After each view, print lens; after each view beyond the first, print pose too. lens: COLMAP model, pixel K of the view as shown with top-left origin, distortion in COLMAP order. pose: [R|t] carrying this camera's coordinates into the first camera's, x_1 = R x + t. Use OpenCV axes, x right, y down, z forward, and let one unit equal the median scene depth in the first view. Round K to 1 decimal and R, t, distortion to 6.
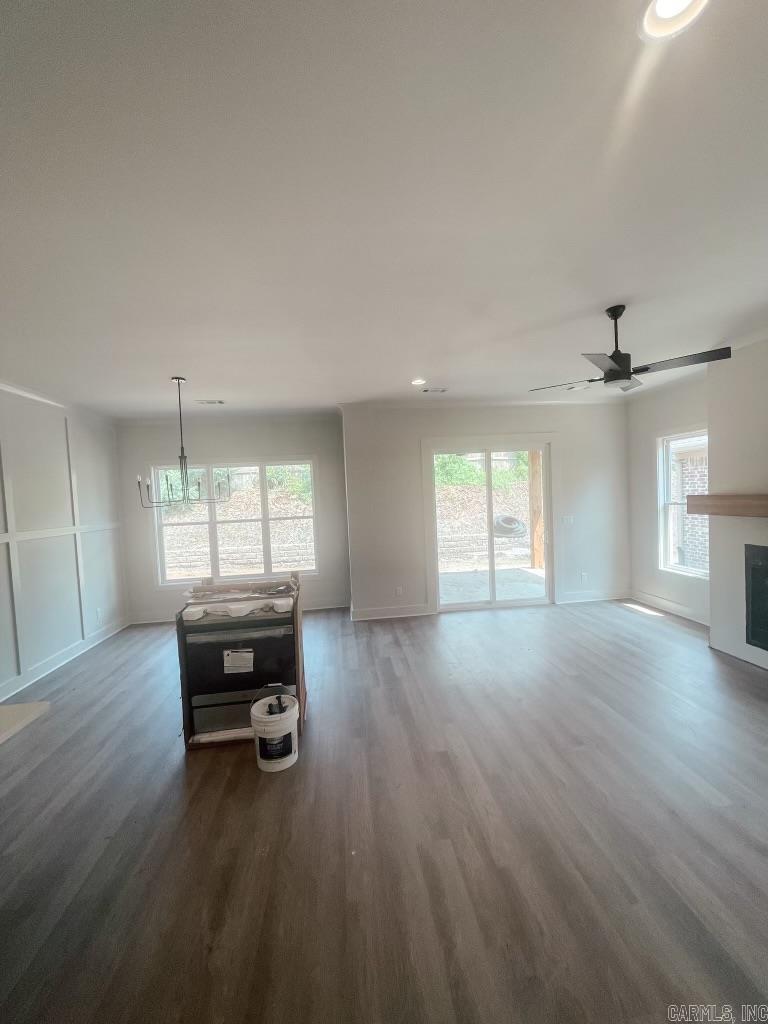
lens RADIAL K [[412.0, 0, 387.9], [0, 412.0, 513.1], [0, 0, 1]] dist [-0.002101, -0.000273]
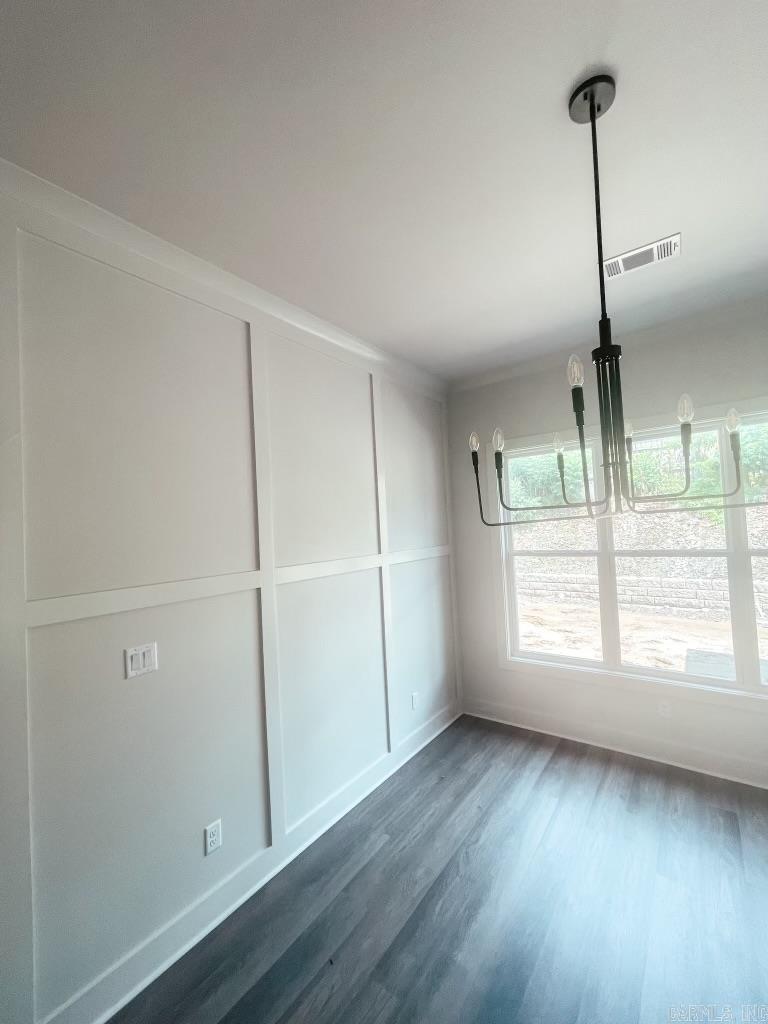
lens RADIAL K [[412.0, 0, 387.9], [0, 412.0, 513.1], [0, 0, 1]] dist [-0.002101, -0.000273]
pose [[0.722313, -0.009655, -0.691499, -0.312568], [-0.014150, 0.999487, -0.028736, -0.009245], [0.691422, 0.030541, 0.721805, 0.525347]]
